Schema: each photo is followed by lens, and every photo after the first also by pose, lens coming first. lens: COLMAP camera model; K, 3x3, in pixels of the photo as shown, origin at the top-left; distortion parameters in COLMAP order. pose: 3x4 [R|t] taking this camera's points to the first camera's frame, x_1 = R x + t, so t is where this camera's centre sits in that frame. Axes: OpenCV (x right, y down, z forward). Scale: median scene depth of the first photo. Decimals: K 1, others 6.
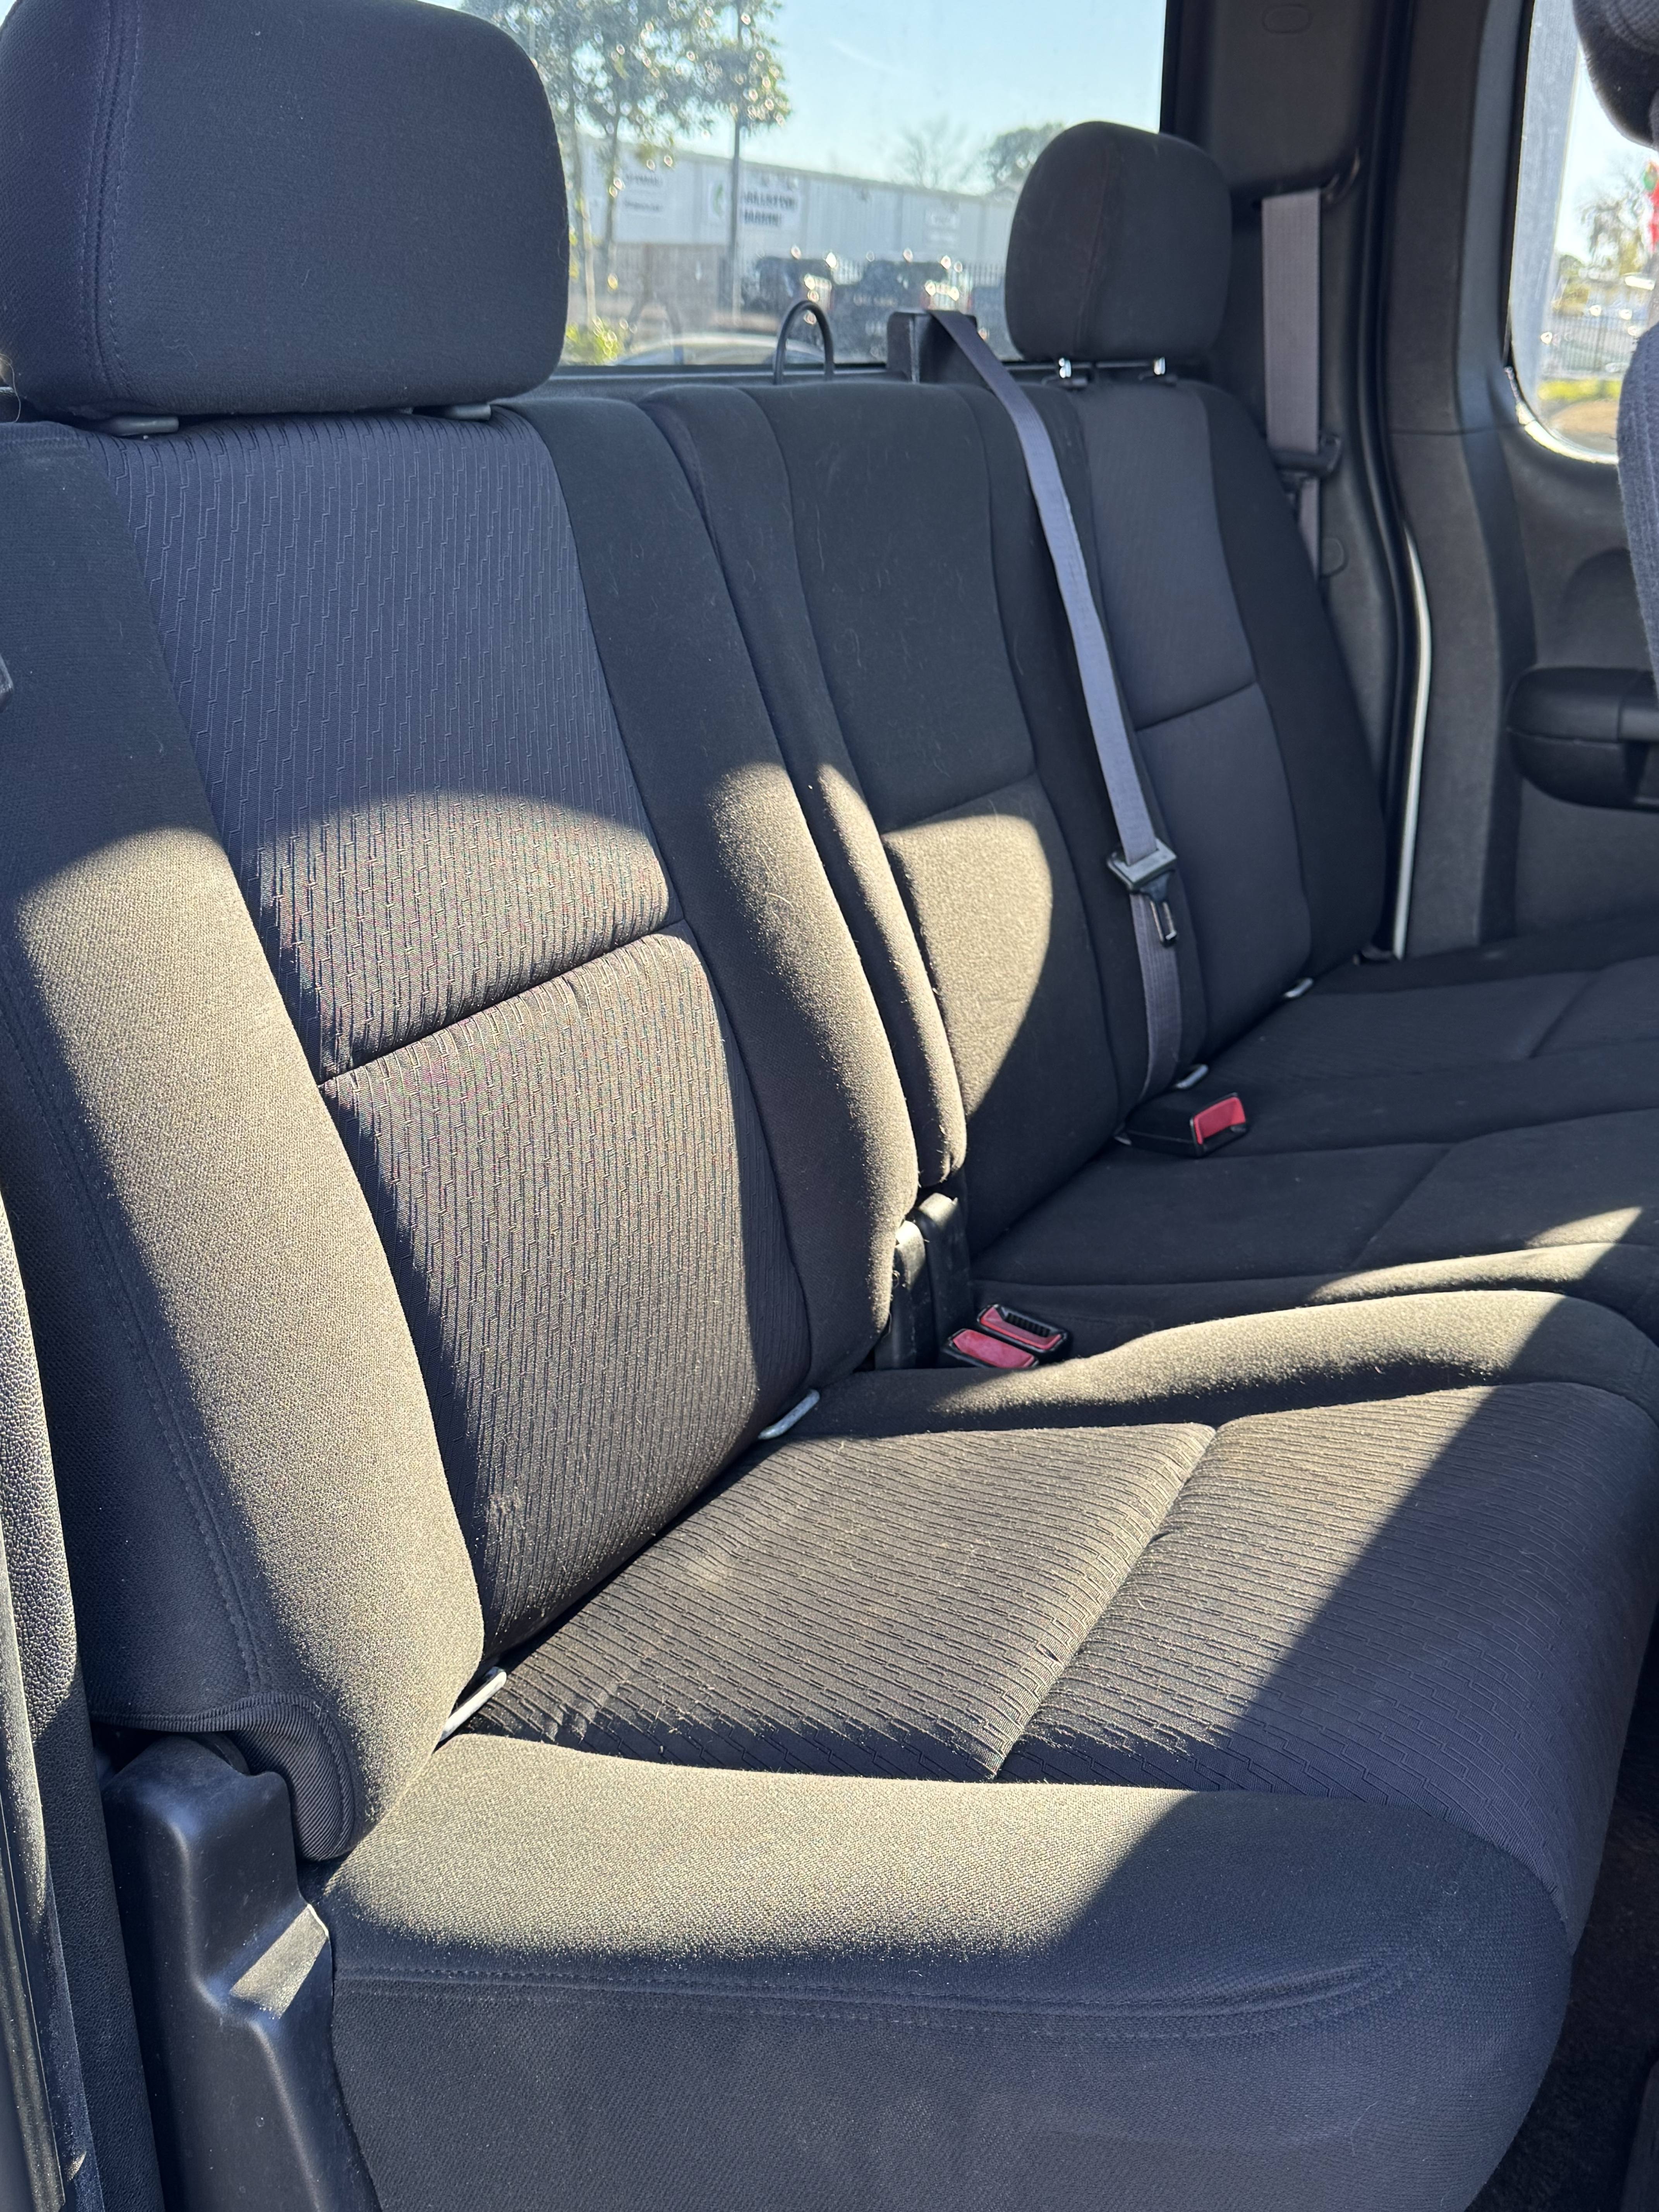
lens RADIAL K [[2158.6, 0, 829.5], [0, 2158.6, 1106.0], [0, 0, 1]] dist [0.186835, -0.426231]
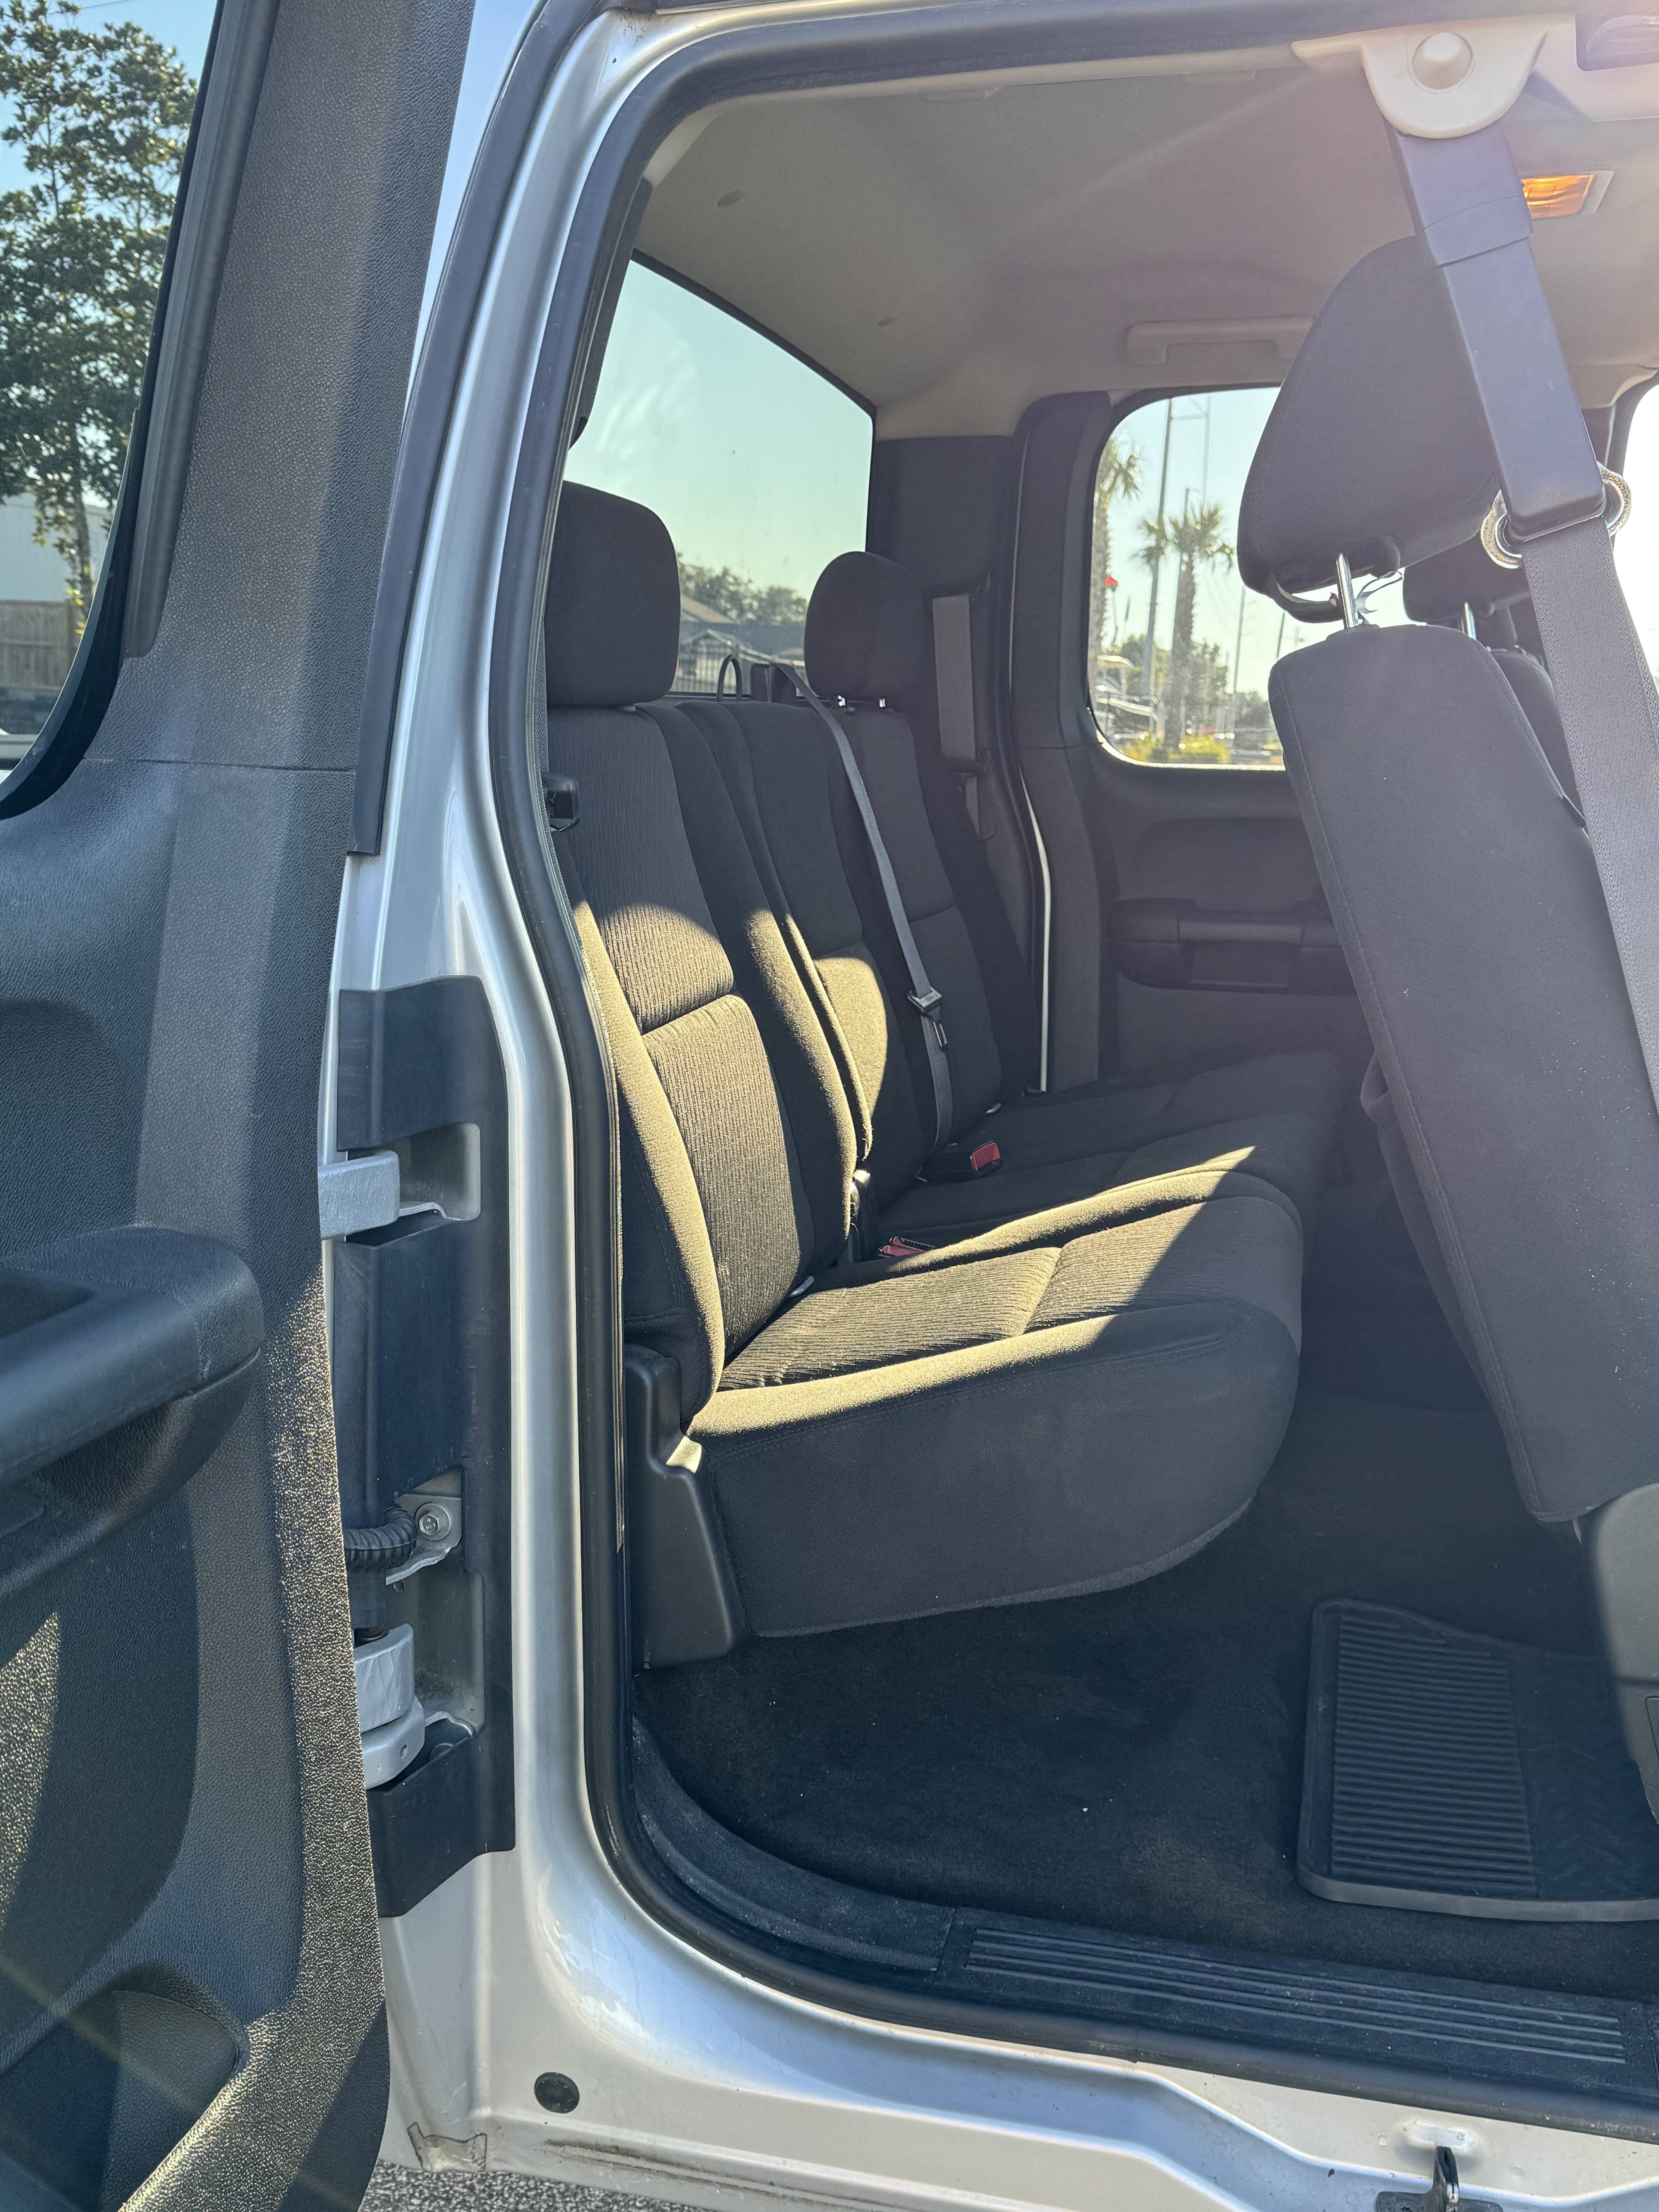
lens RADIAL K [[2158.6, 0, 829.5], [0, 2158.6, 1106.0], [0, 0, 1]] dist [0.186835, -0.426231]
pose [[0.974073, -0.033571, 0.223729, -0.347874], [0.067305, 0.987153, -0.144909, 0.235922], [-0.215990, 0.156211, 0.963819, -0.609888]]
